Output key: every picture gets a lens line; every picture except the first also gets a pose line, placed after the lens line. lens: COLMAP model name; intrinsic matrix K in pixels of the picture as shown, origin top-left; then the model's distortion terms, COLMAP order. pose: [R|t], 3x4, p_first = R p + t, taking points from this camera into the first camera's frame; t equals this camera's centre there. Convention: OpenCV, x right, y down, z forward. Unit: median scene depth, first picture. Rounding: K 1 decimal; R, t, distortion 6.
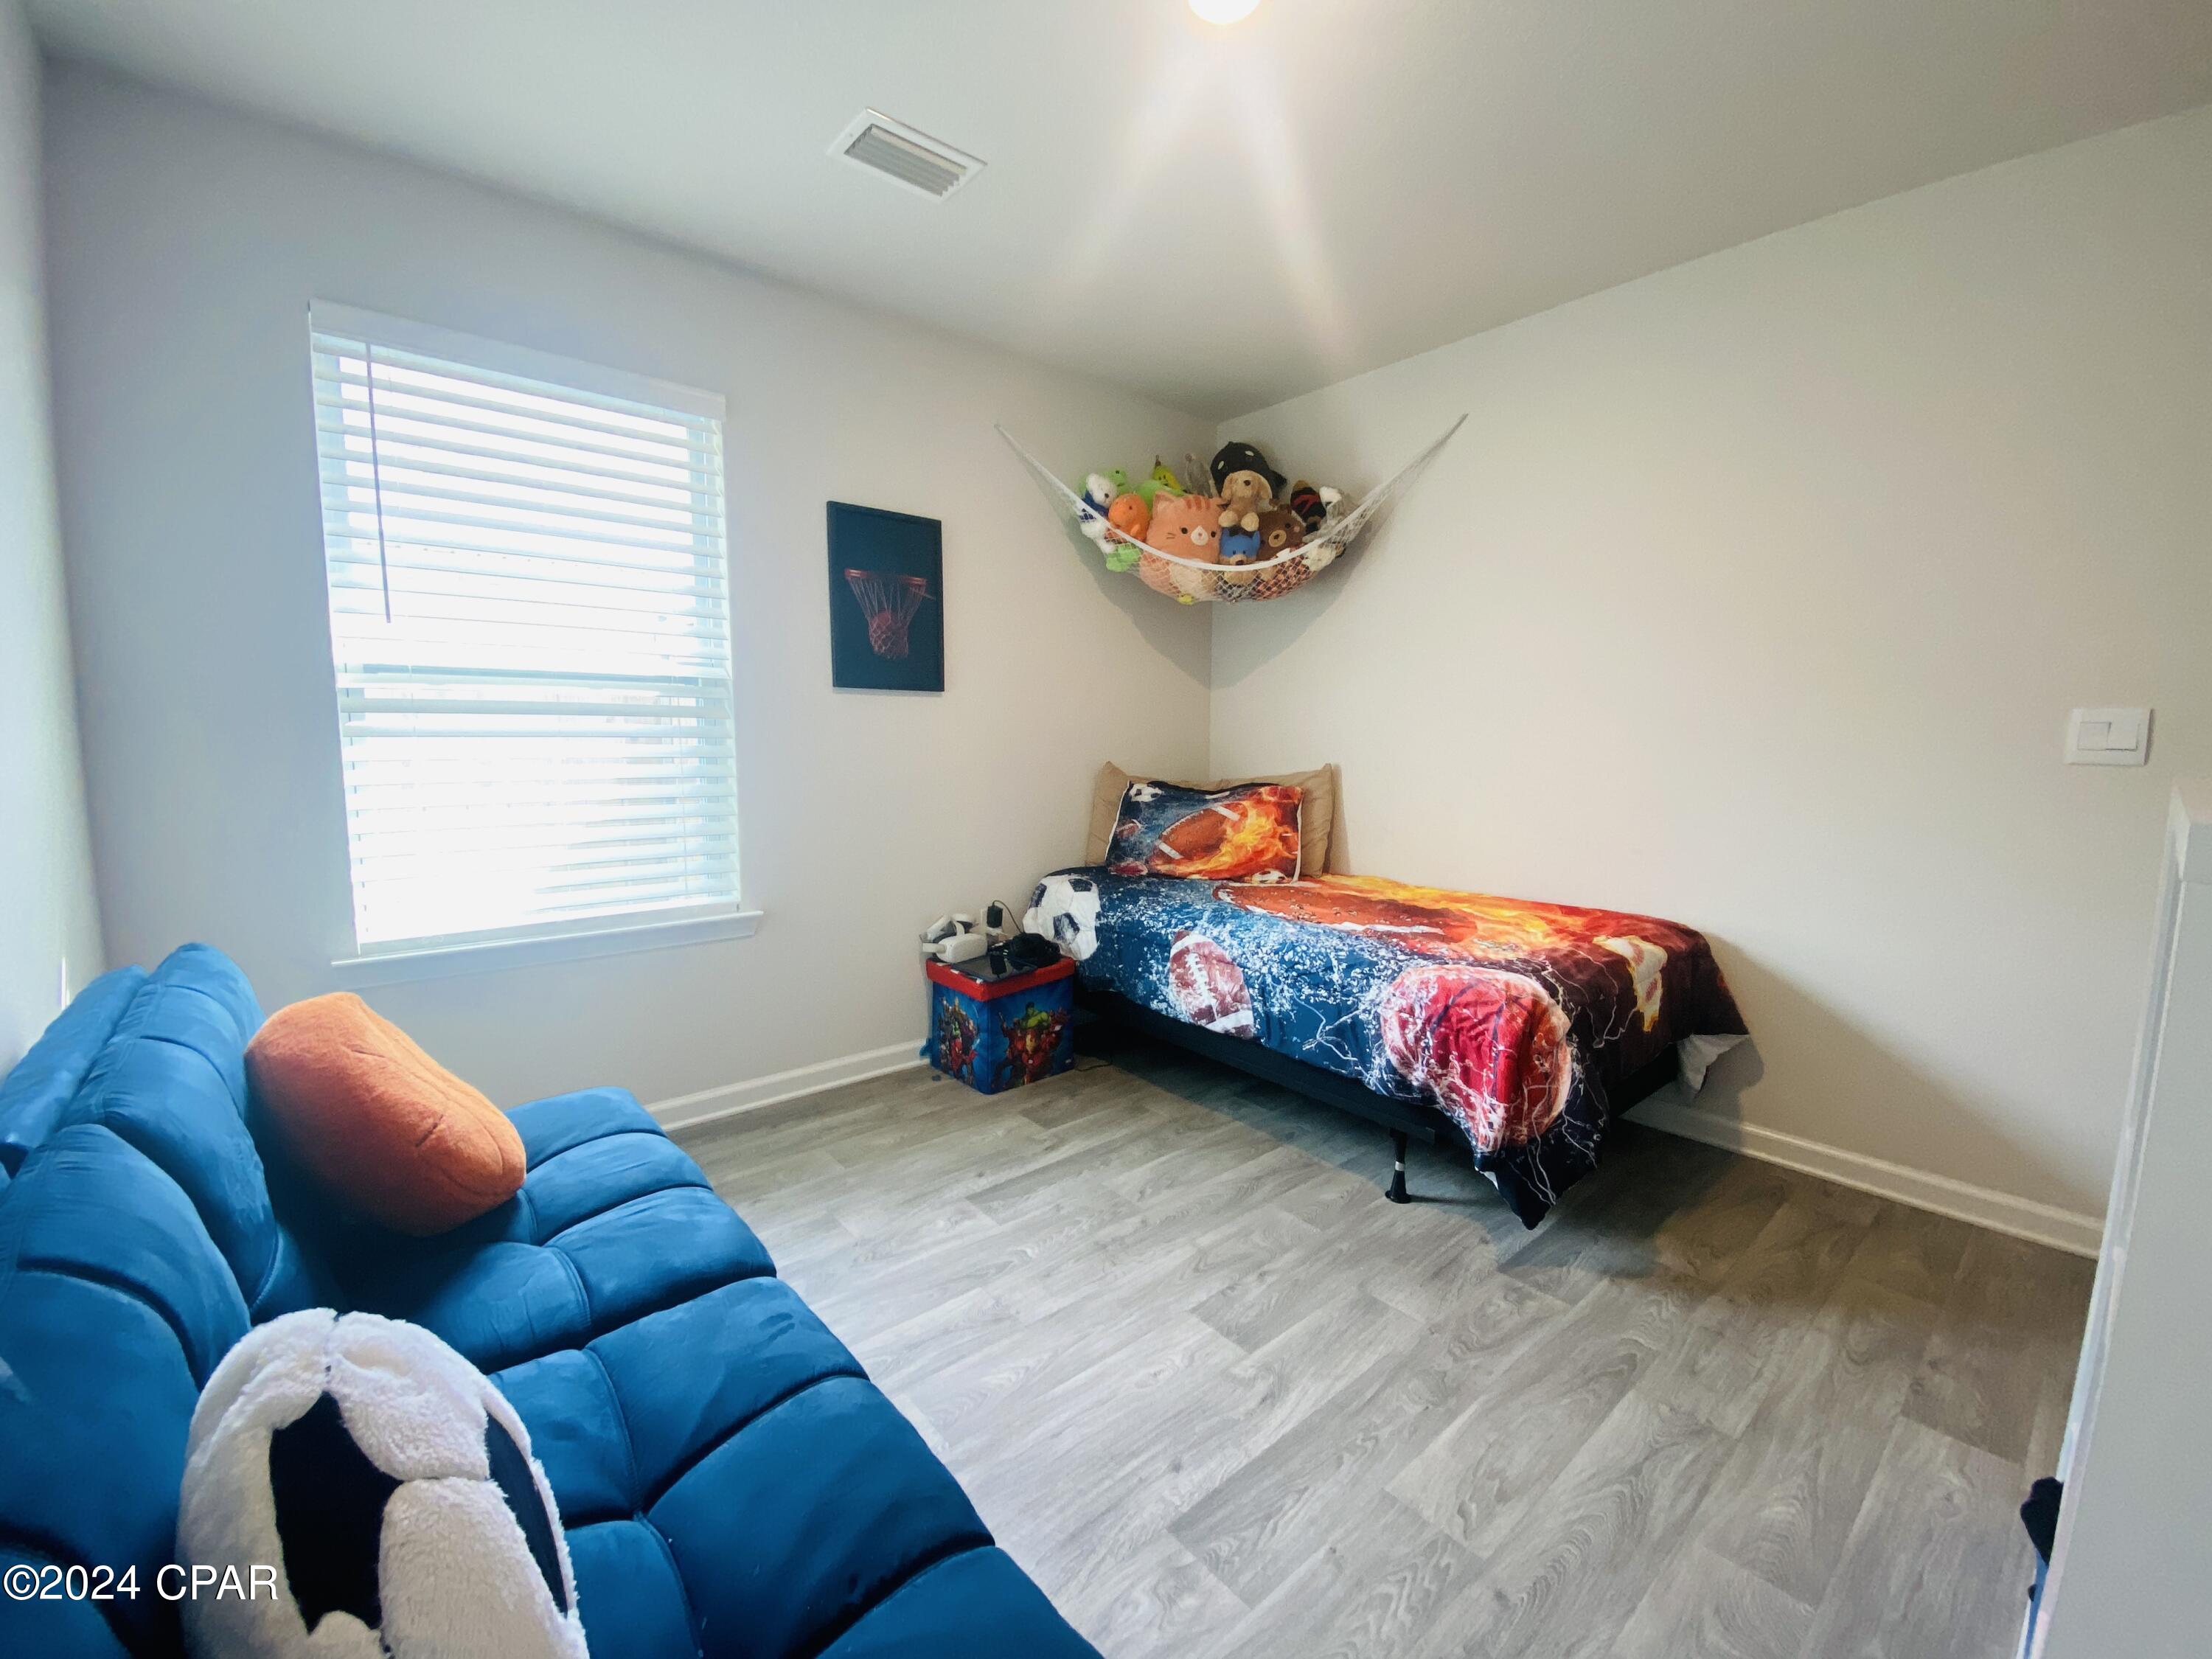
lens RADIAL K [[906.5, 0, 1103.7], [0, 906.5, 829.9], [0, 0, 1]] dist [0.018672, -0.002042]
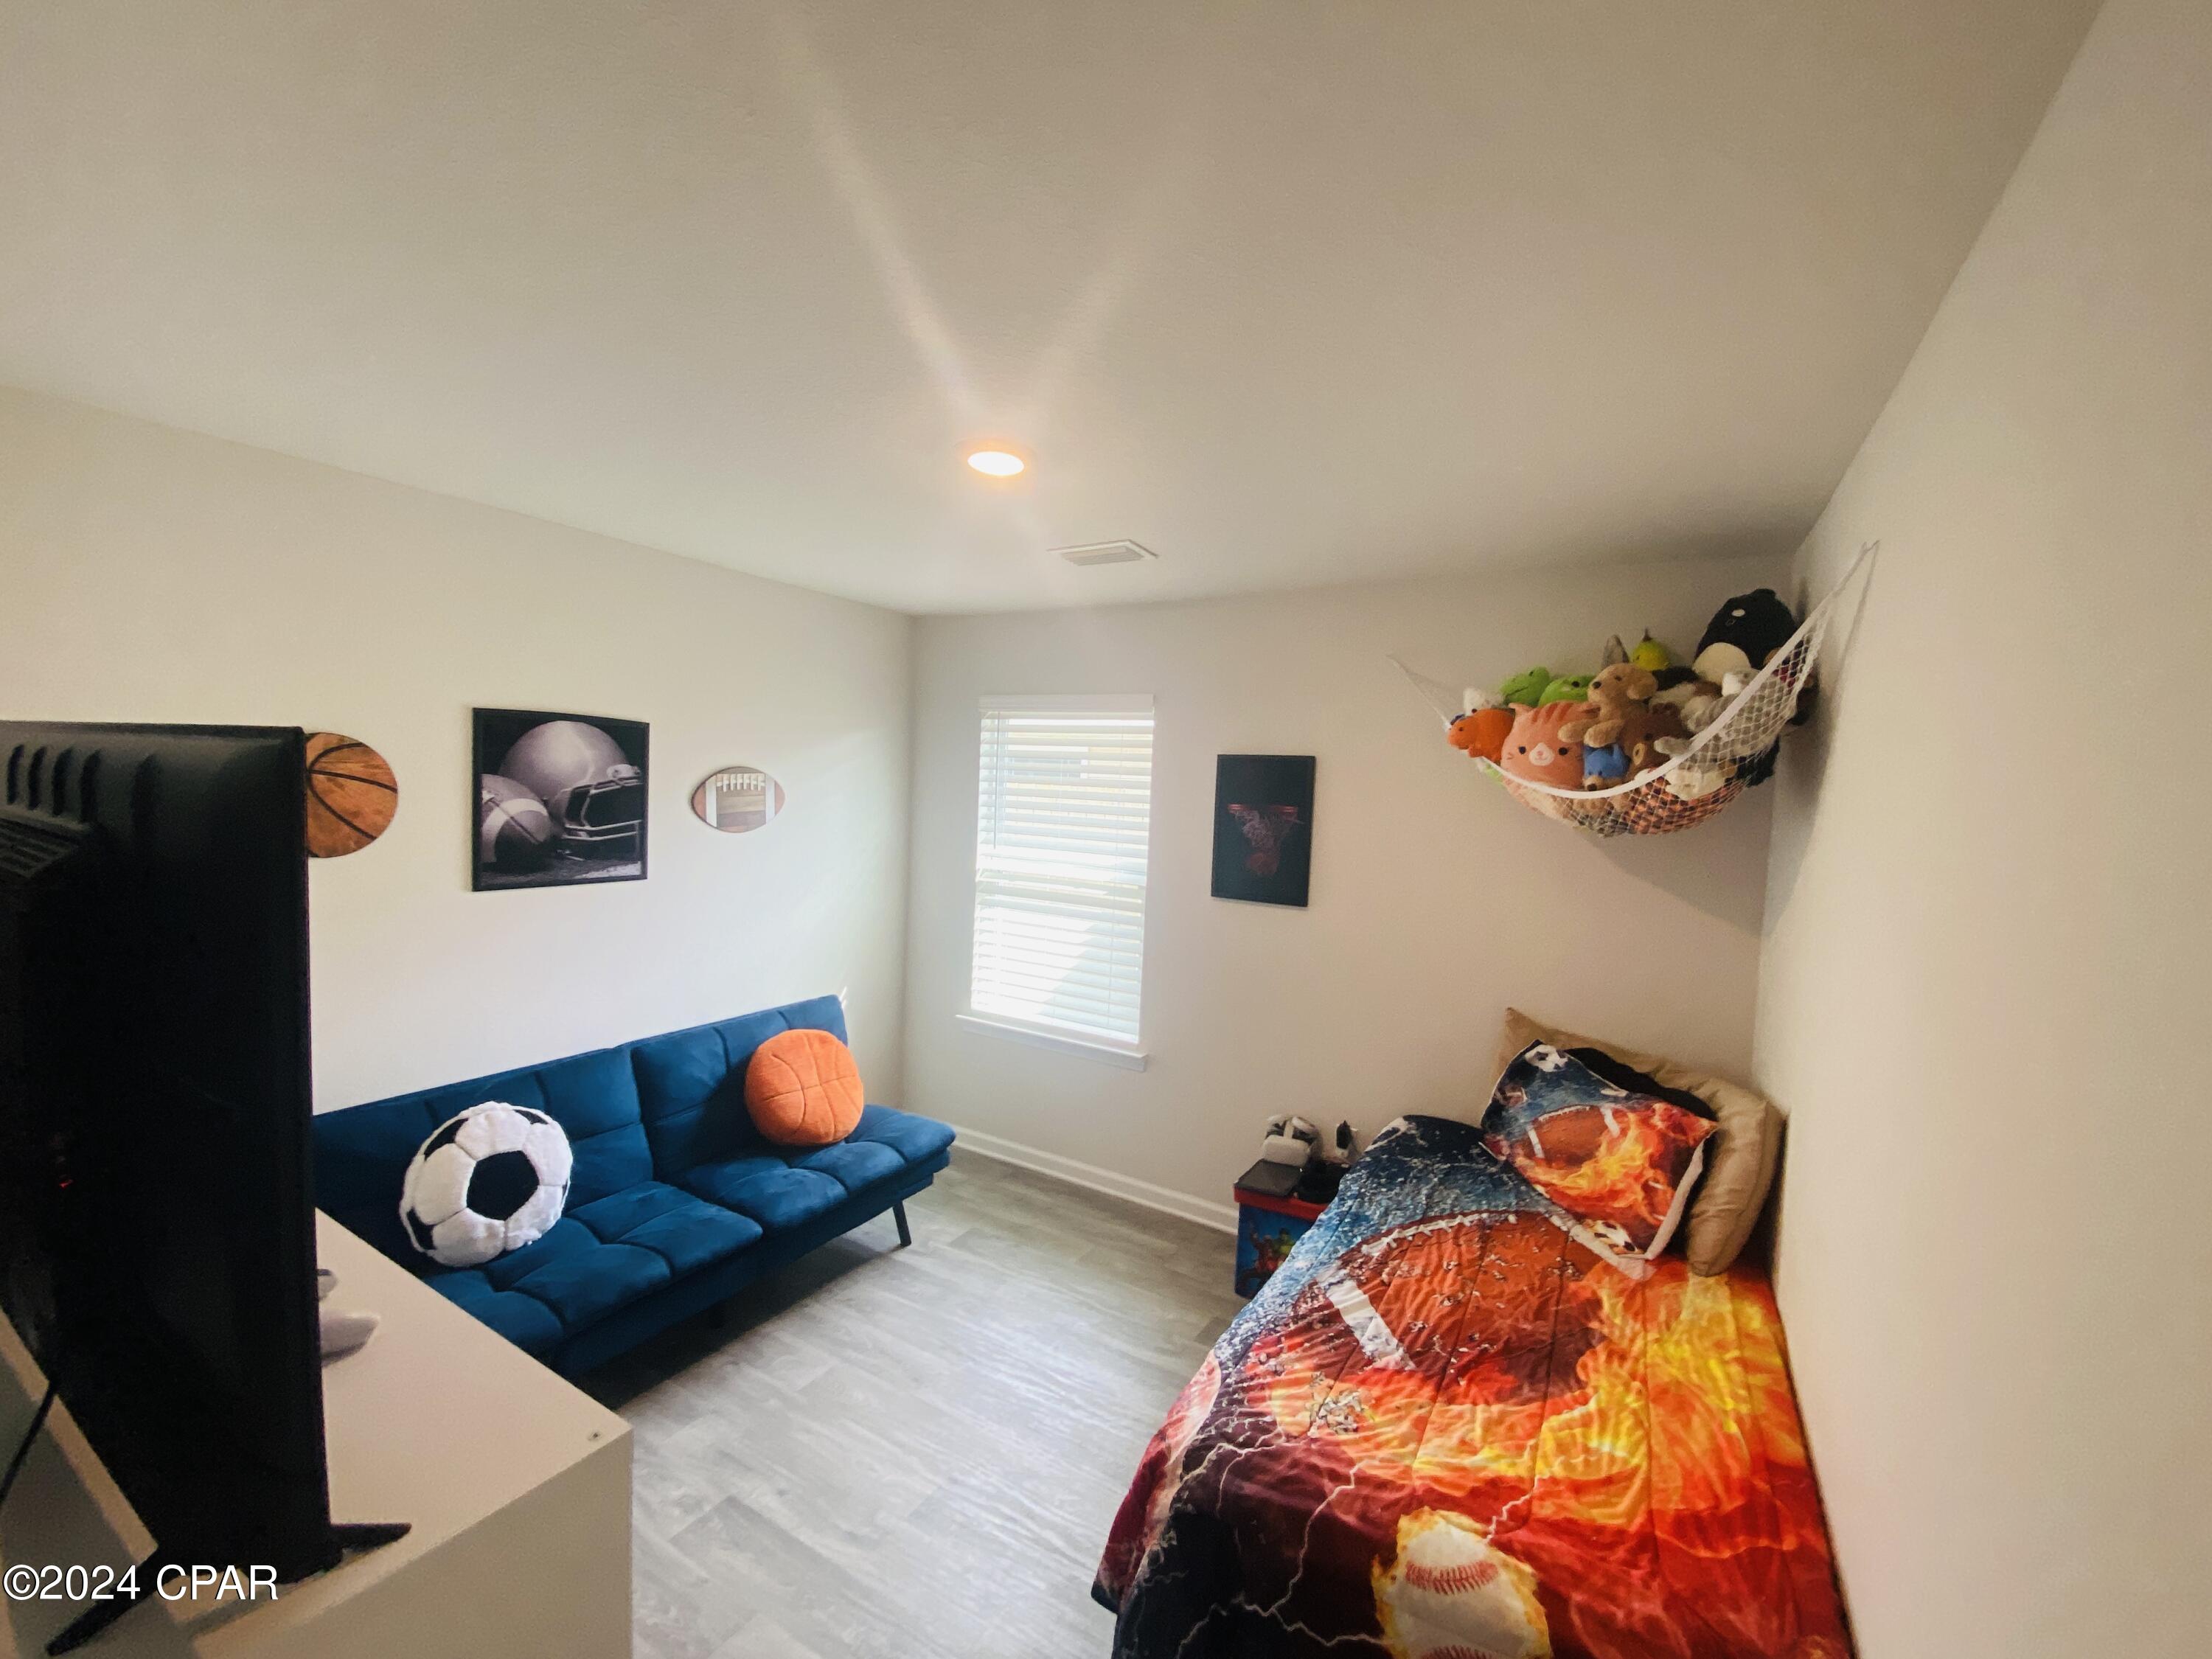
lens RADIAL K [[906.5, 0, 1097.5], [0, 906.5, 819.4], [0, 0, 1]] dist [0.018672, -0.002042]
pose [[0.314735, 0.044978, -0.948113, 0.729154], [-0.141975, 0.989870, -0.000171, -0.210810], [0.938501, 0.134662, 0.317933, 0.388284]]
